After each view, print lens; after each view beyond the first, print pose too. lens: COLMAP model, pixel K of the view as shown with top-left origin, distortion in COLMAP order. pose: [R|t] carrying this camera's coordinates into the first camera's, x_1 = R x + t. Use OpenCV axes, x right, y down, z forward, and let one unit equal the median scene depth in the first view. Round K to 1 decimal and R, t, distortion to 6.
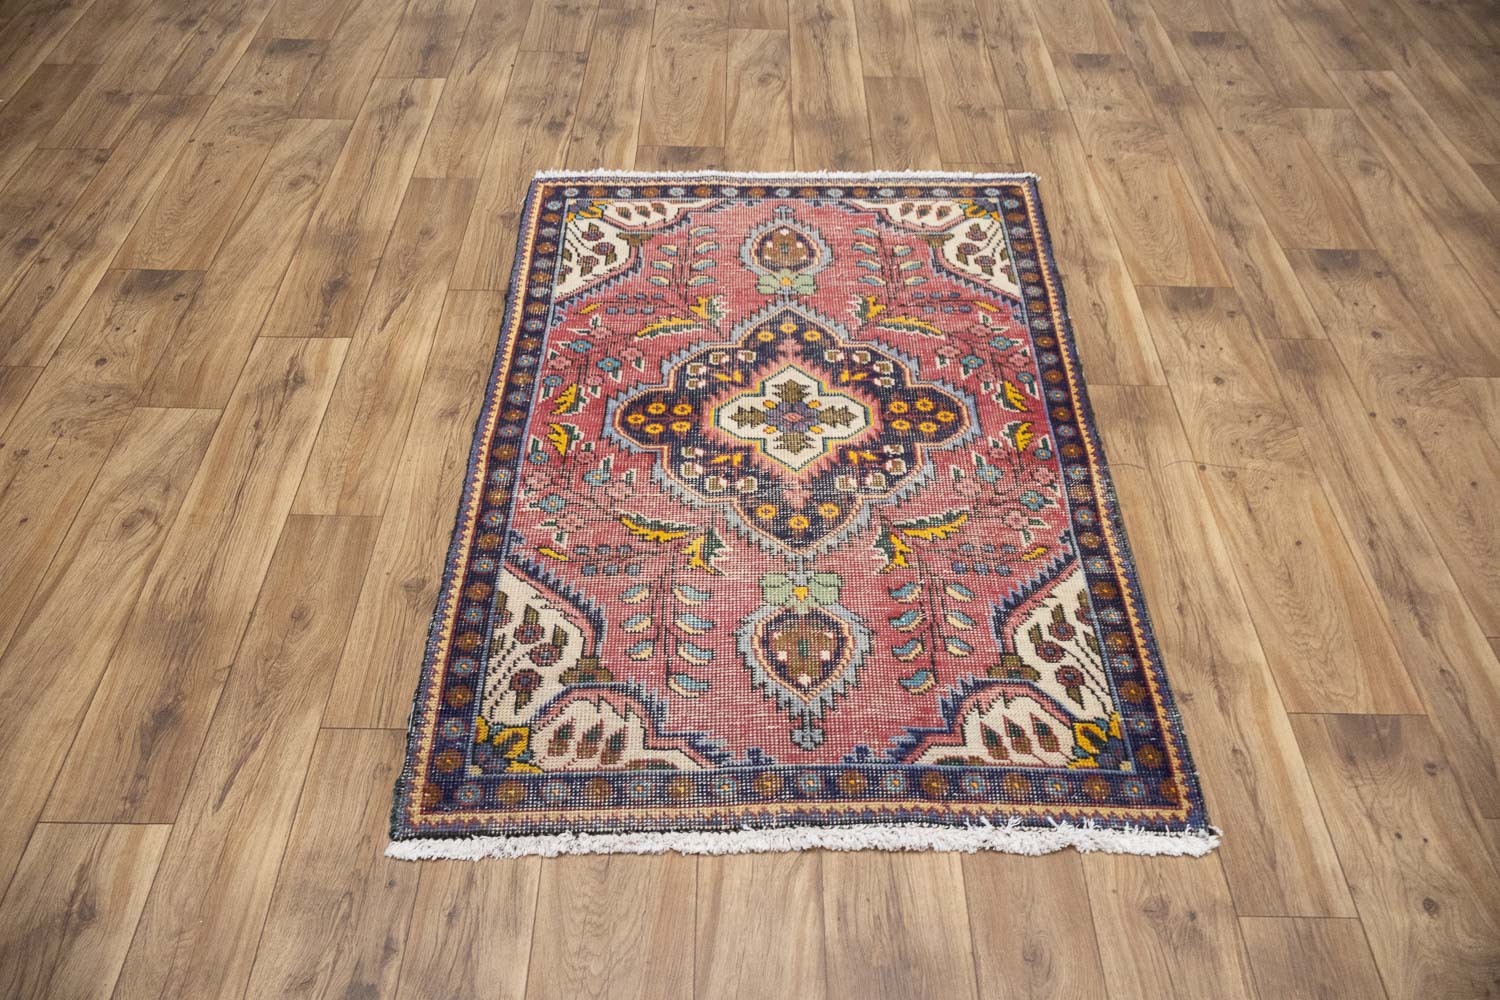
lens RADIAL K [[1242.4, 0, 738.0], [0, 1242.4, 500.5], [0, 0, 1]] dist [0.000559, 0.003029]
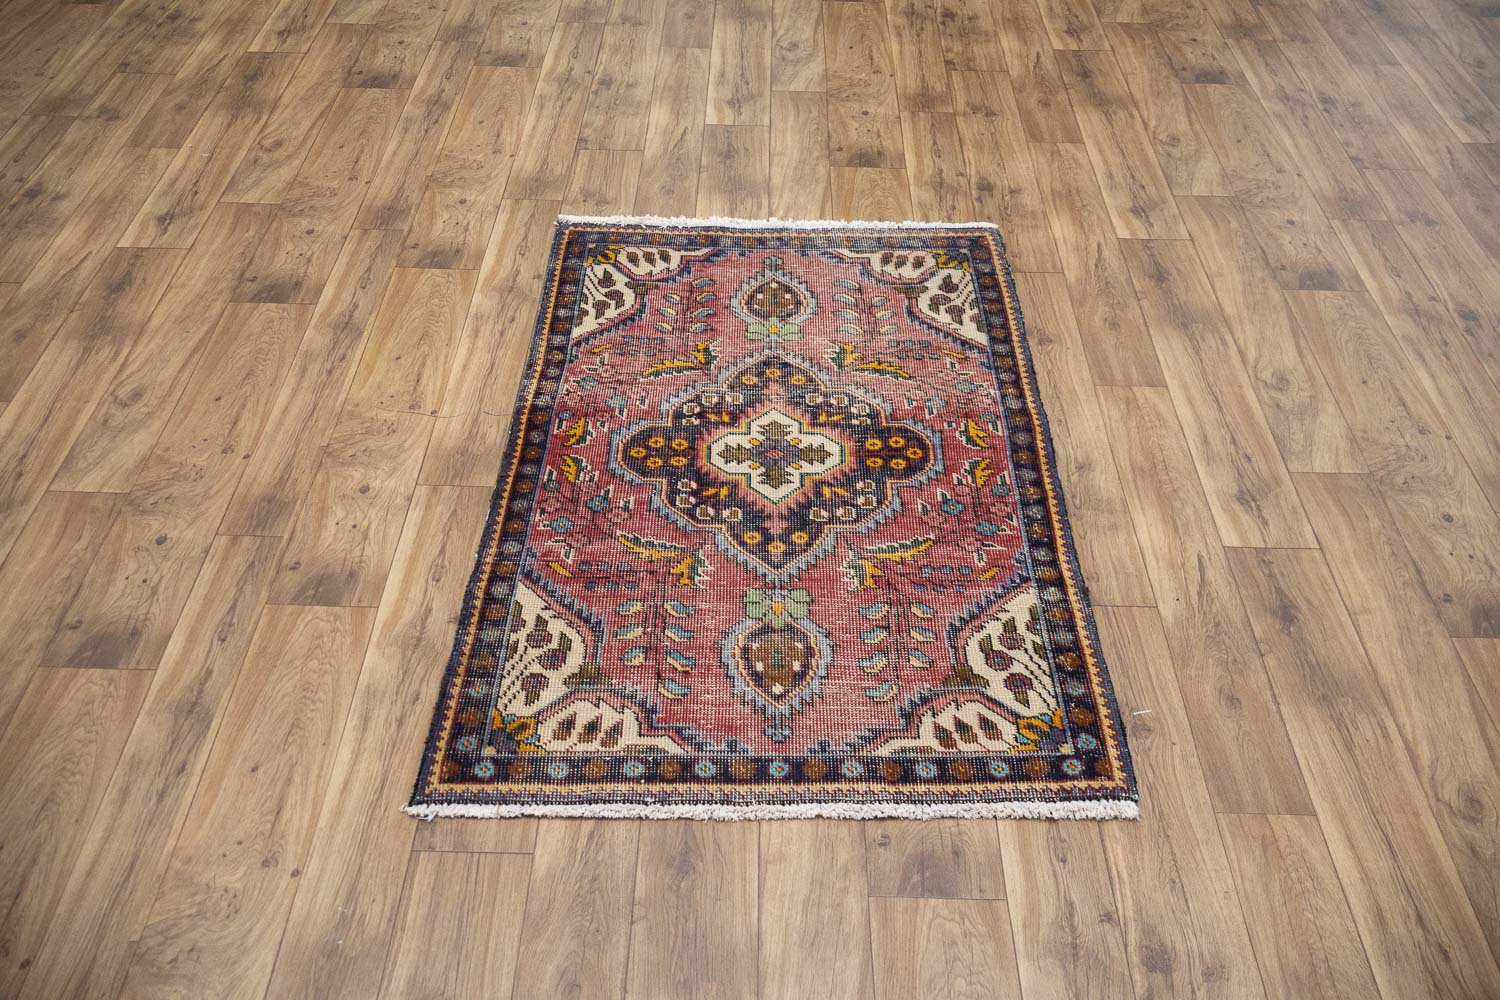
lens RADIAL K [[1242.4, 0, 737.2], [0, 1242.4, 497.6], [0, 0, 1]] dist [0.000559, 0.003029]
pose [[-0.999709, -0.023946, -0.002946, 0.082863], [-0.002774, -0.007183, 0.999970, -1.215069], [-0.023966, 0.999687, 0.007114, 1.058232]]
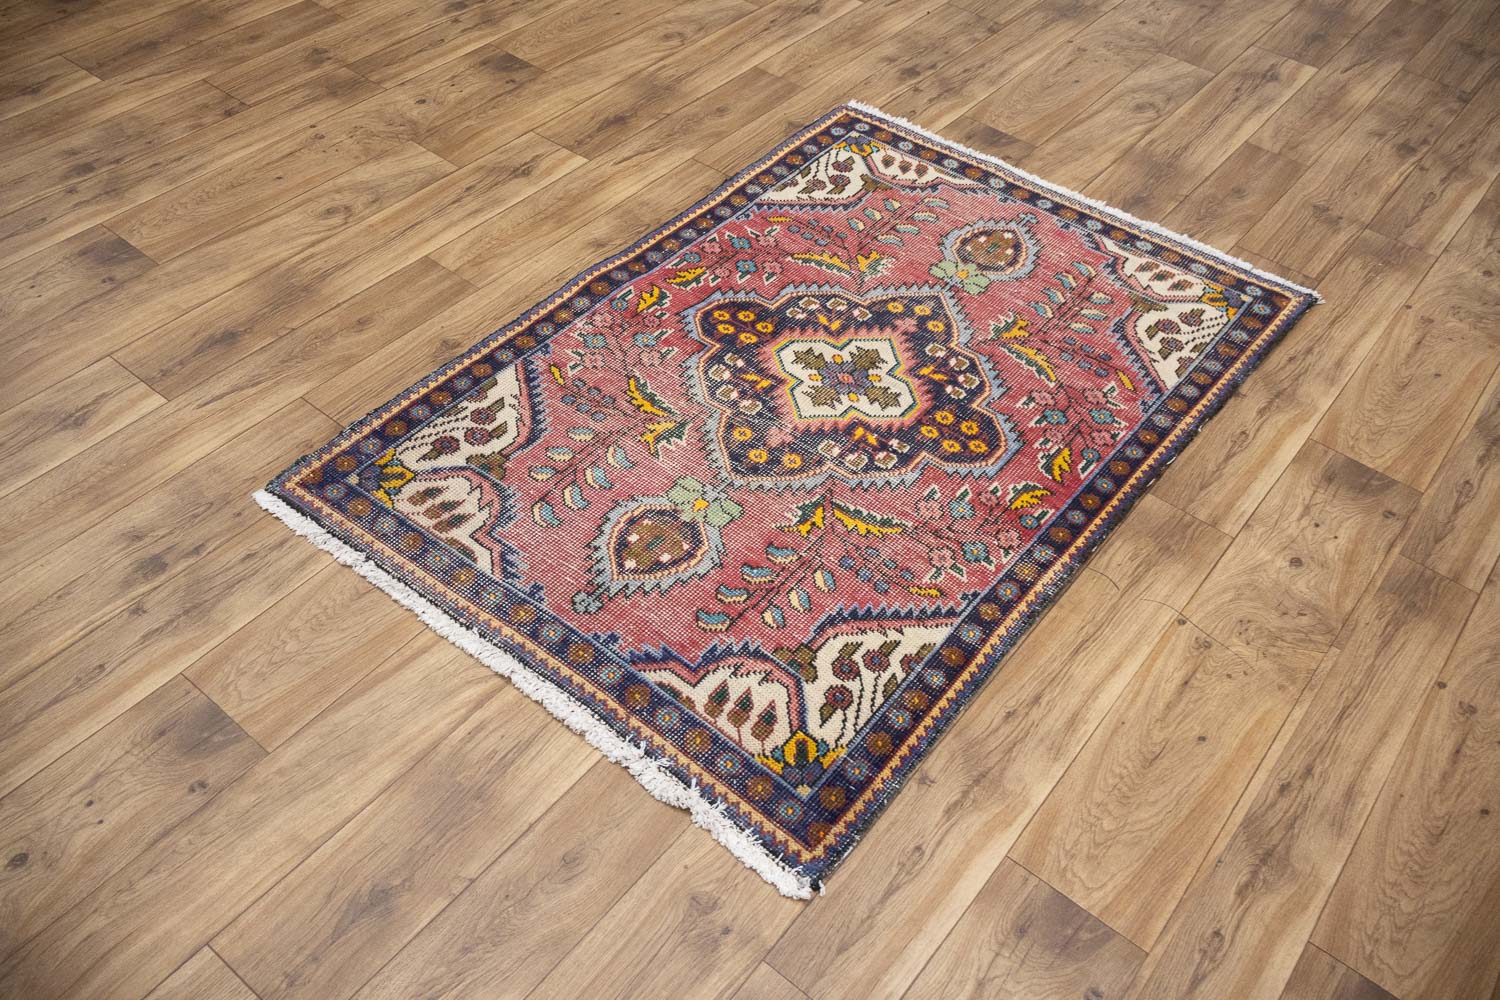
lens RADIAL K [[1242.4, 0, 734.8], [0, 1242.4, 499.4], [0, 0, 1]] dist [0.000559, 0.003029]
pose [[0.781918, 0.468916, -0.410758, 0.443652], [-0.467797, 0.876894, 0.110554, -0.051457], [0.412032, 0.105707, 0.905017, 0.066148]]
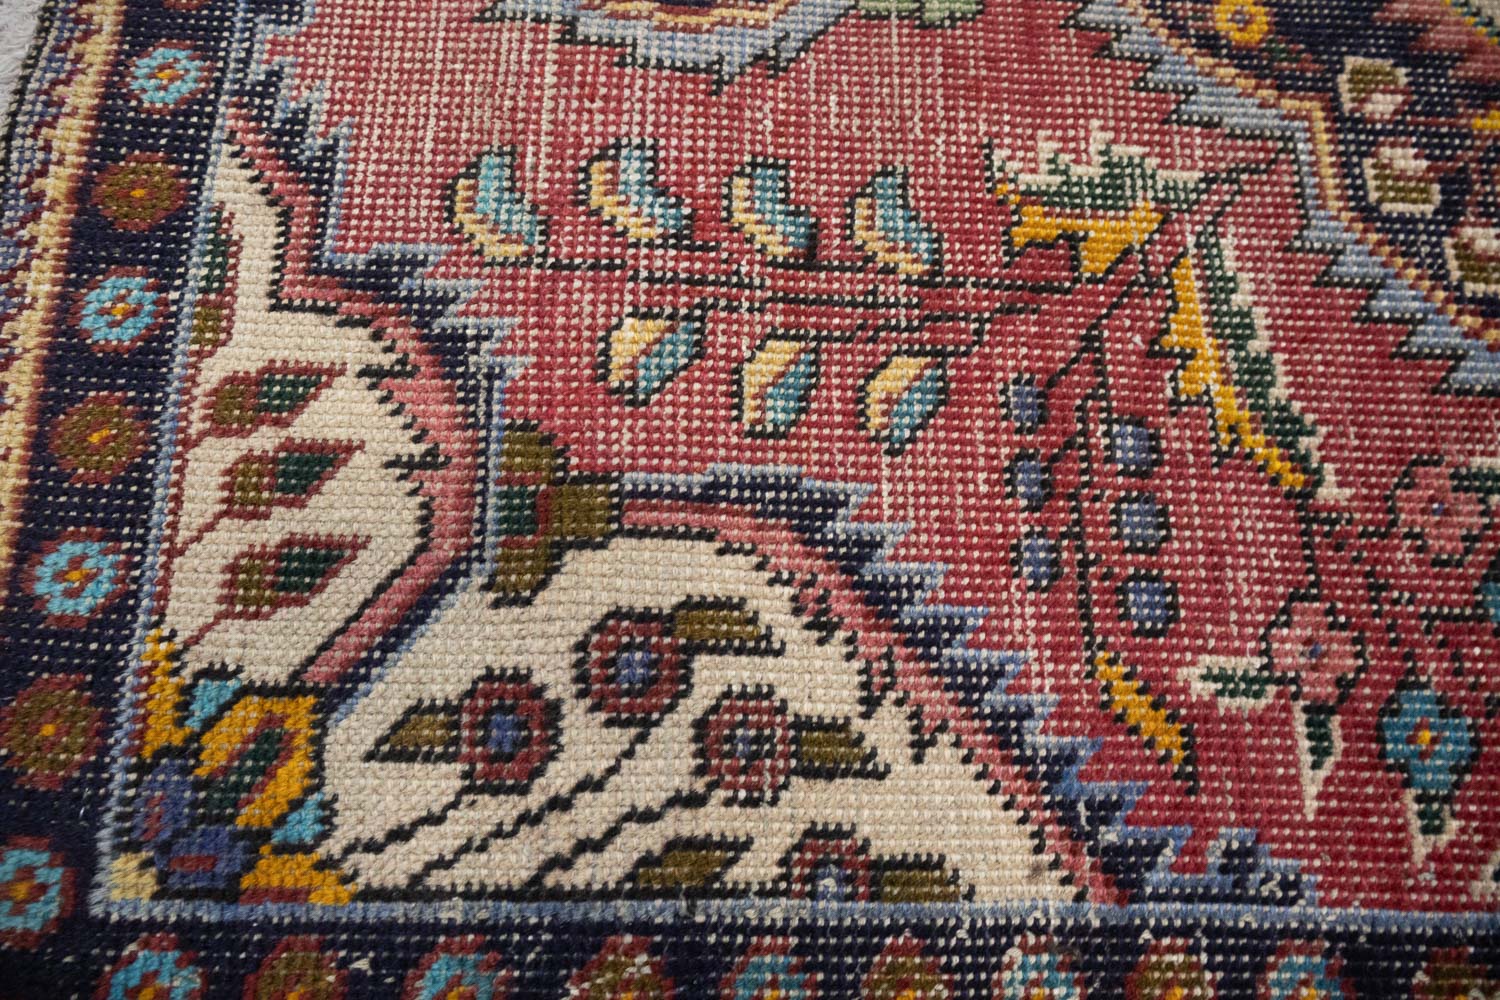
lens RADIAL K [[1242.4, 0, 746.5], [0, 1242.4, 501.8], [0, 0, 1]] dist [0.000559, 0.003029]
pose [[0.014578, -0.944570, 0.327987, -0.173081], [0.668190, 0.253227, 0.699570, -0.389908], [-0.743848, 0.208960, 0.634844, 1.026114]]
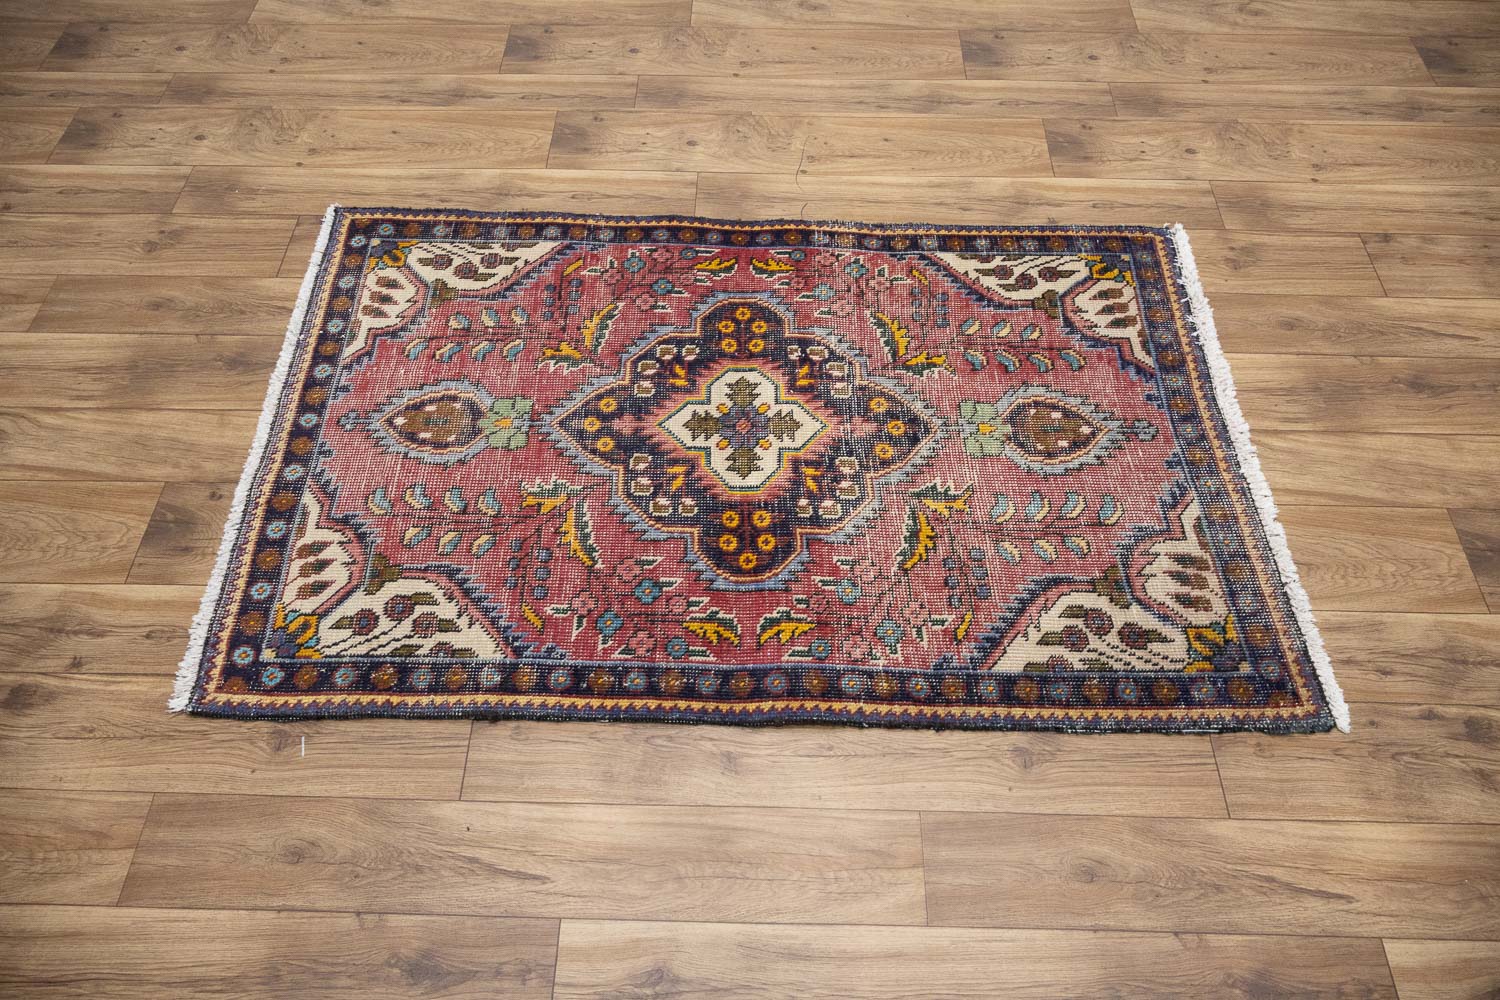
lens RADIAL K [[1242.4, 0, 734.9], [0, 1242.4, 497.9], [0, 0, 1]] dist [0.000559, 0.003029]
pose [[0.012937, -0.788113, 0.615395, -0.594619], [0.713313, 0.438570, 0.546663, -0.578496], [-0.700726, 0.431897, 0.567845, 0.504207]]
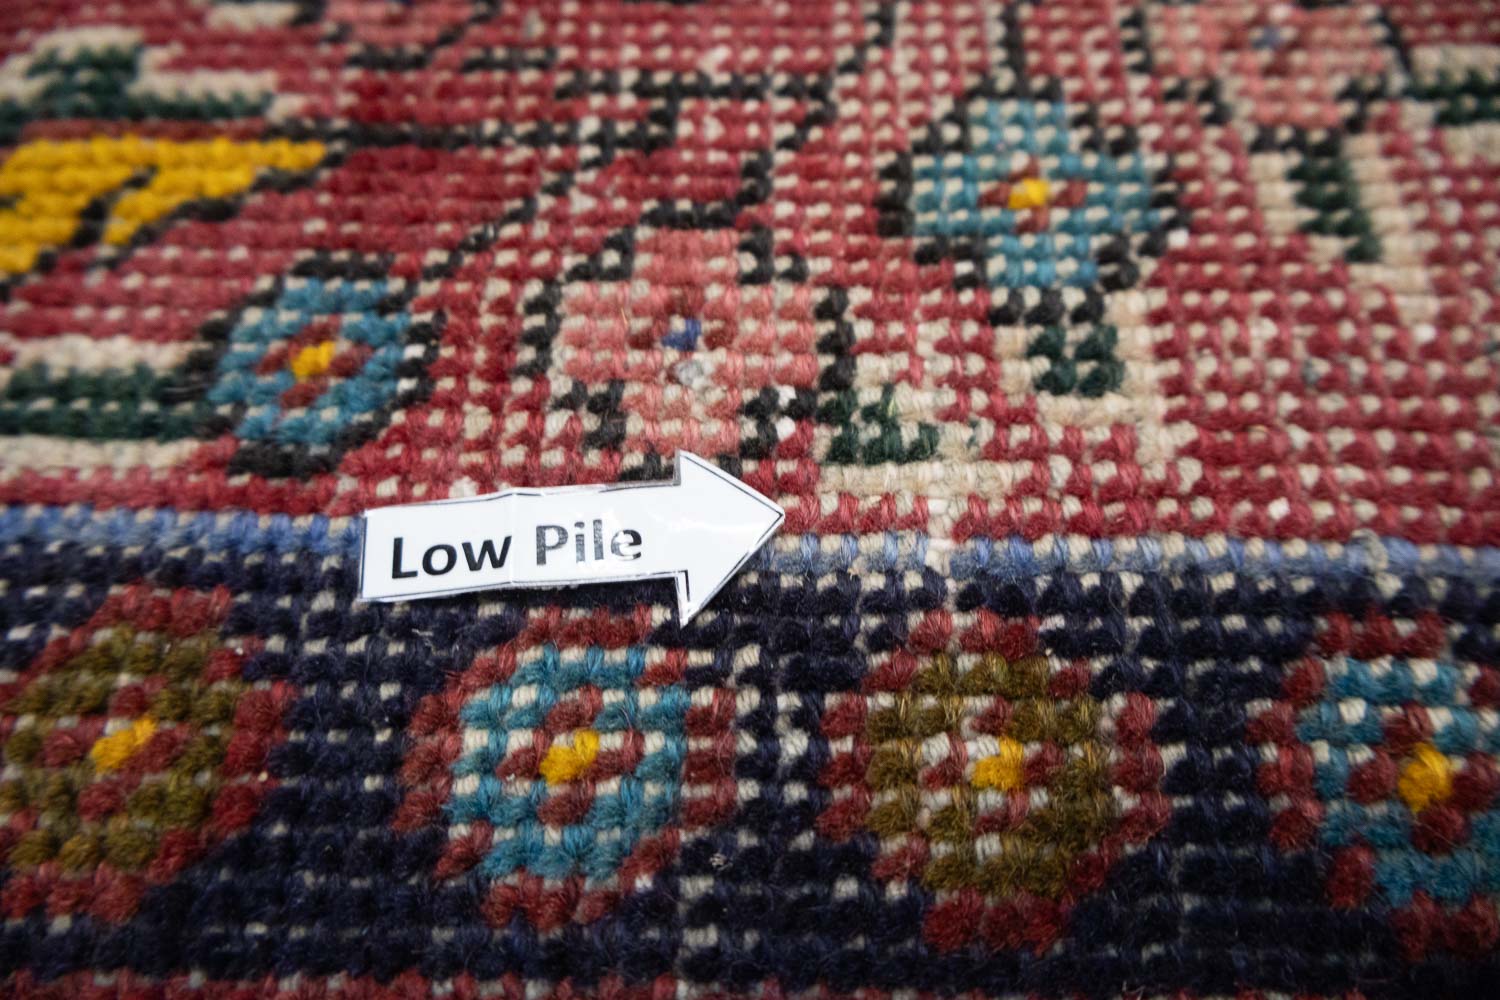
lens RADIAL K [[1242.4, 0, 754.4], [0, 1242.4, 507.0], [0, 0, 1]] dist [0.000559, 0.003029]
pose [[0.029365, -0.866443, 0.498411, -0.205864], [0.759869, 0.343305, 0.552034, -0.053370], [-0.649413, 0.362516, 0.668464, 0.914882]]
